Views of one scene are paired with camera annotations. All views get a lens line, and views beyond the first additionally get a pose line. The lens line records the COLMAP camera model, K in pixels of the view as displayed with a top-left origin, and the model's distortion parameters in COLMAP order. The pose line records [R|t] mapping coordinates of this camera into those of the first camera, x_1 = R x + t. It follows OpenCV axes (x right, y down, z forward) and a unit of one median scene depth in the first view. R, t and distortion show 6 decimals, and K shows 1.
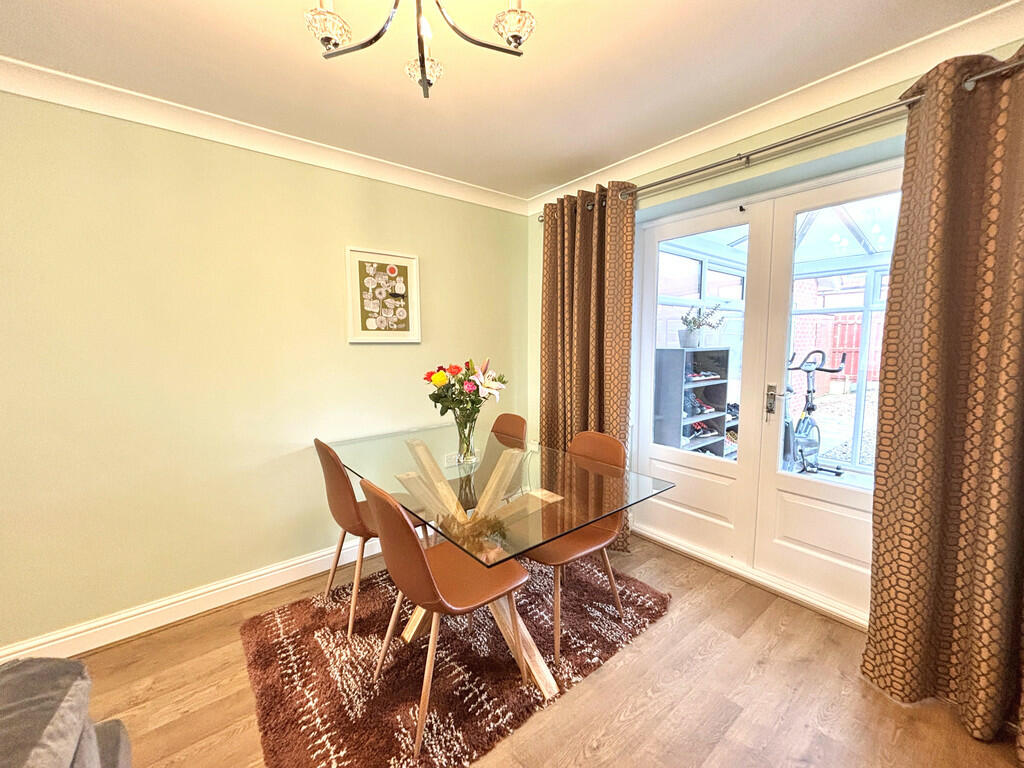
lens RADIAL K [[413.7, 0, 513.5], [0, 413.7, 382.9], [0, 0, 1]] dist [0.000544, 0.001431]
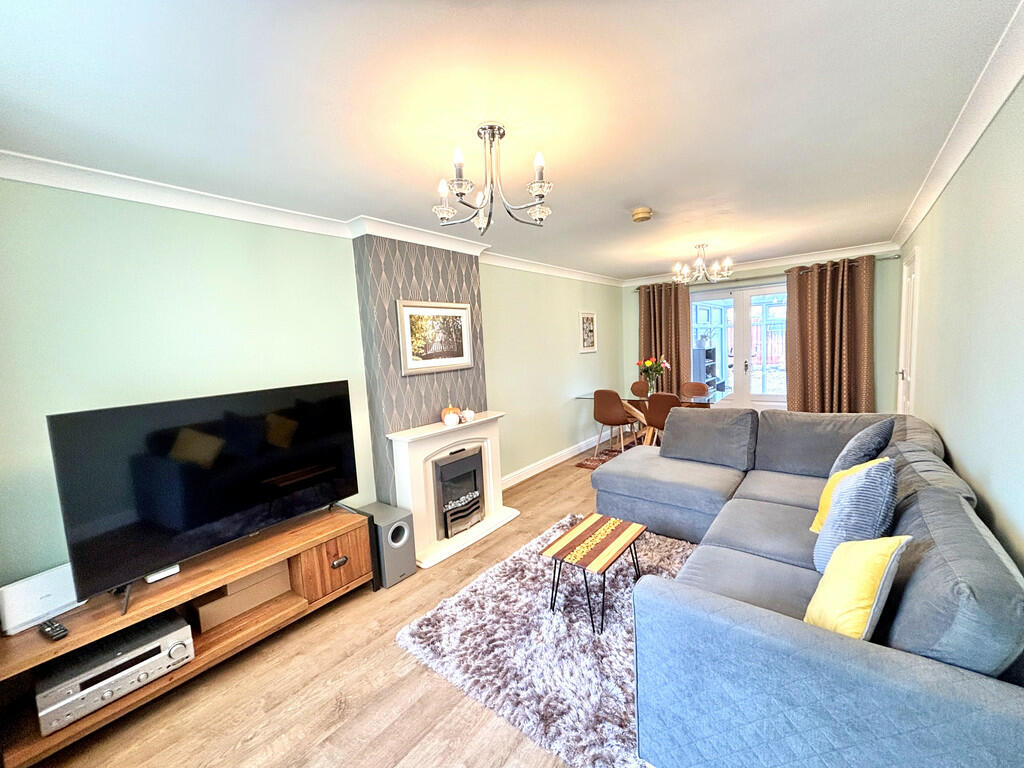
lens RADIAL K [[413.7, 0, 510.9], [0, 413.7, 383.3], [0, 0, 1]] dist [0.000544, 0.001431]
pose [[0.976364, -0.061480, 0.207205, -1.229562], [0.063528, 0.997975, -0.003239, 0.050936], [-0.206586, 0.016326, 0.978292, -1.123101]]
